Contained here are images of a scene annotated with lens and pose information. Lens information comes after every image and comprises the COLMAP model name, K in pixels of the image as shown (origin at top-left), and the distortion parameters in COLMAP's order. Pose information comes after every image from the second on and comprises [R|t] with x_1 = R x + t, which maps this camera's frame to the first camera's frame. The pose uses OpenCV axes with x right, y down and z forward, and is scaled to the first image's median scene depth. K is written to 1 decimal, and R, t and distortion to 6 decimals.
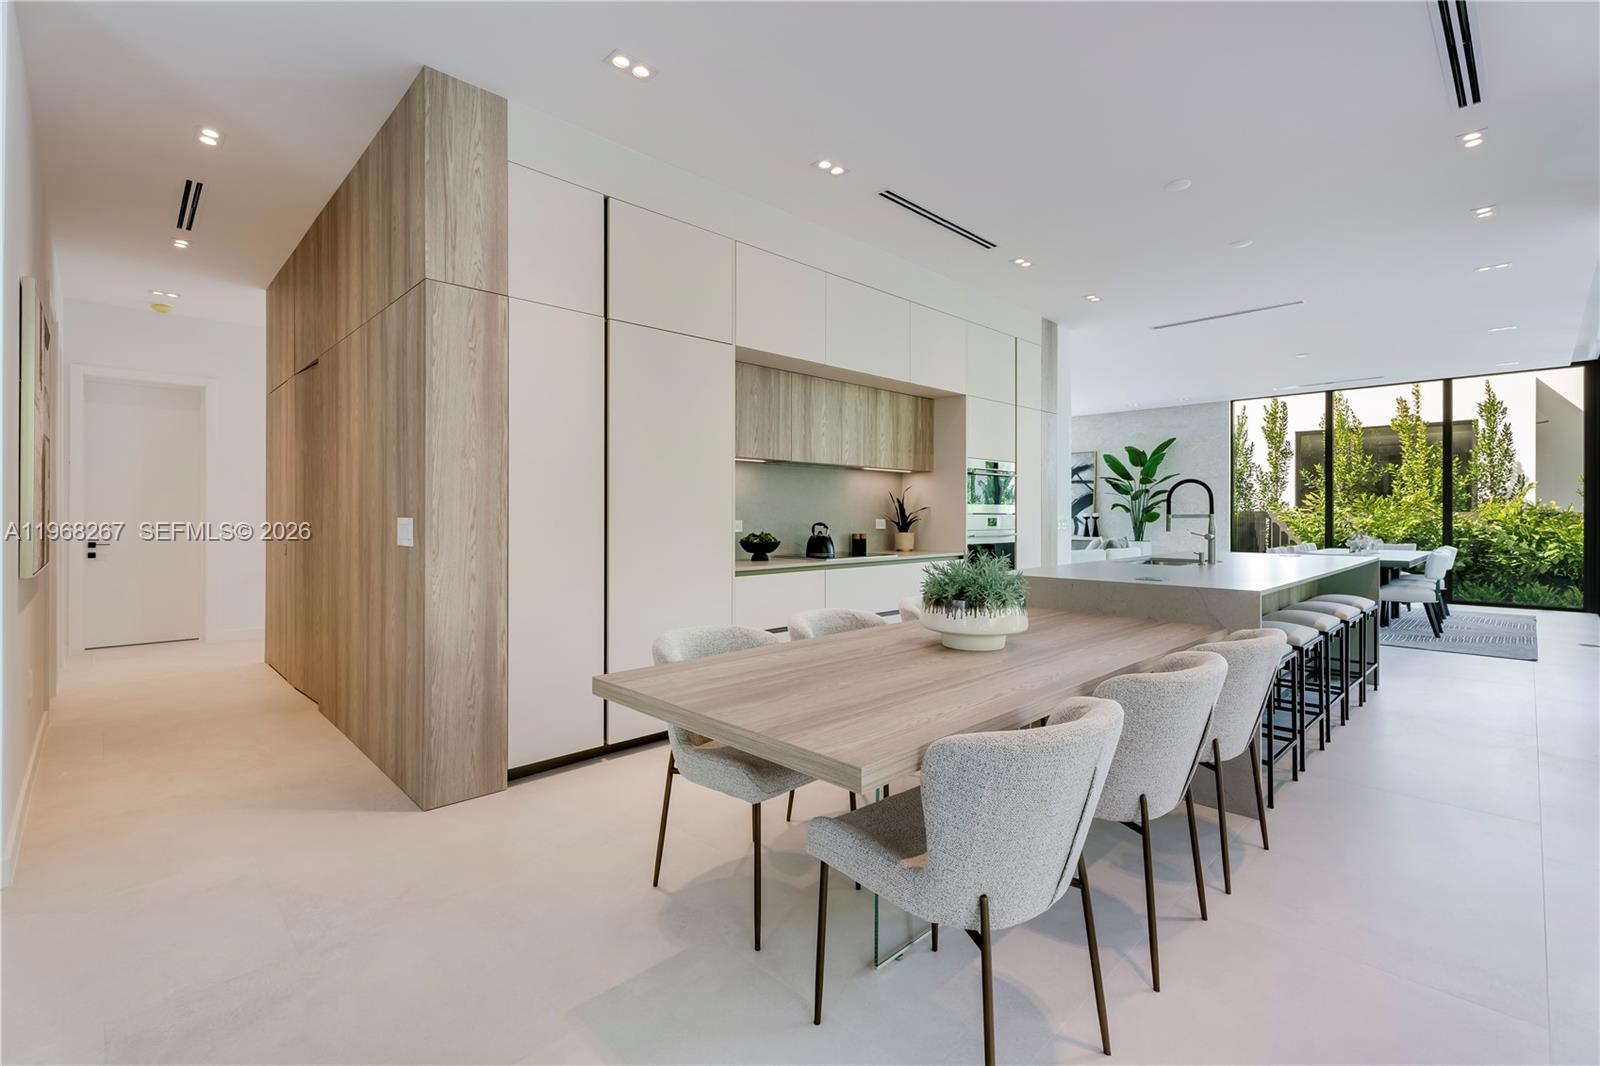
lens RADIAL K [[712.7, 0, 793.1], [0, 712.7, 511.5], [0, 0, 1]] dist [-0.000121, -0.000048]
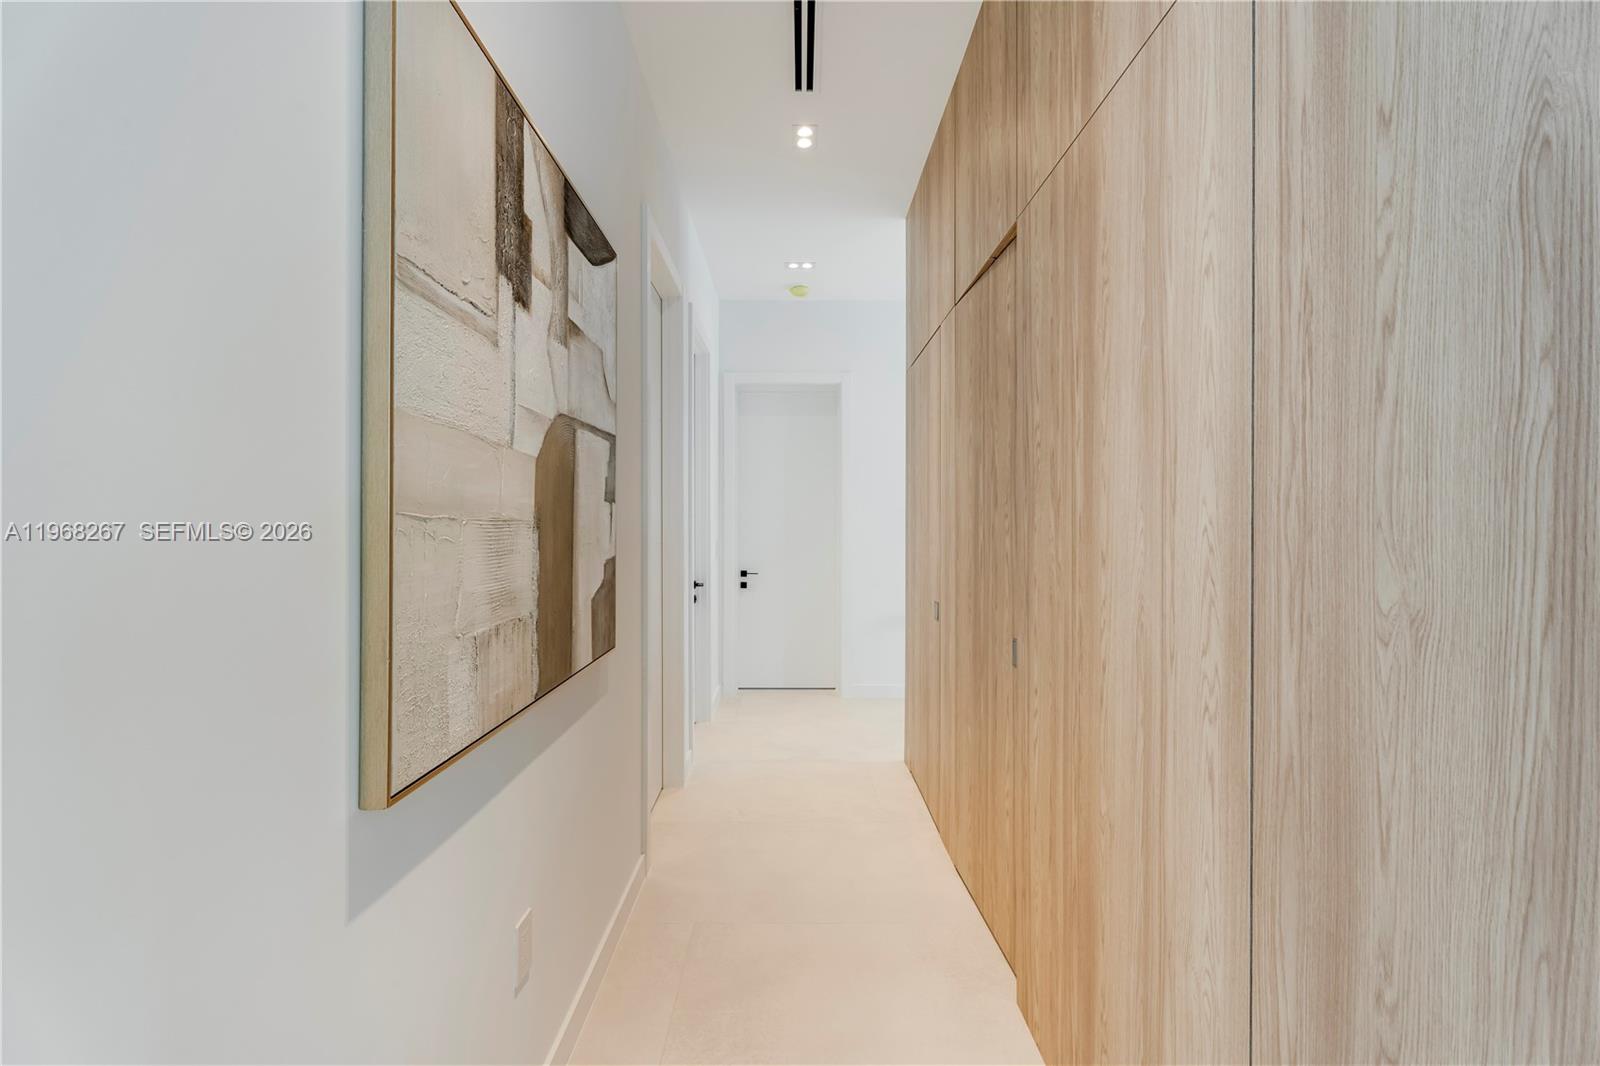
lens RADIAL K [[717.6, 0, 797.9], [0, 717.6, 526.3], [0, 0, 1]] dist [-0.000132, 0.000335]
pose [[0.721933, 0.002662, -0.691958, -0.310637], [0.000996, 0.999988, 0.004886, -0.017022], [0.691963, -0.004216, 0.721921, 0.396543]]
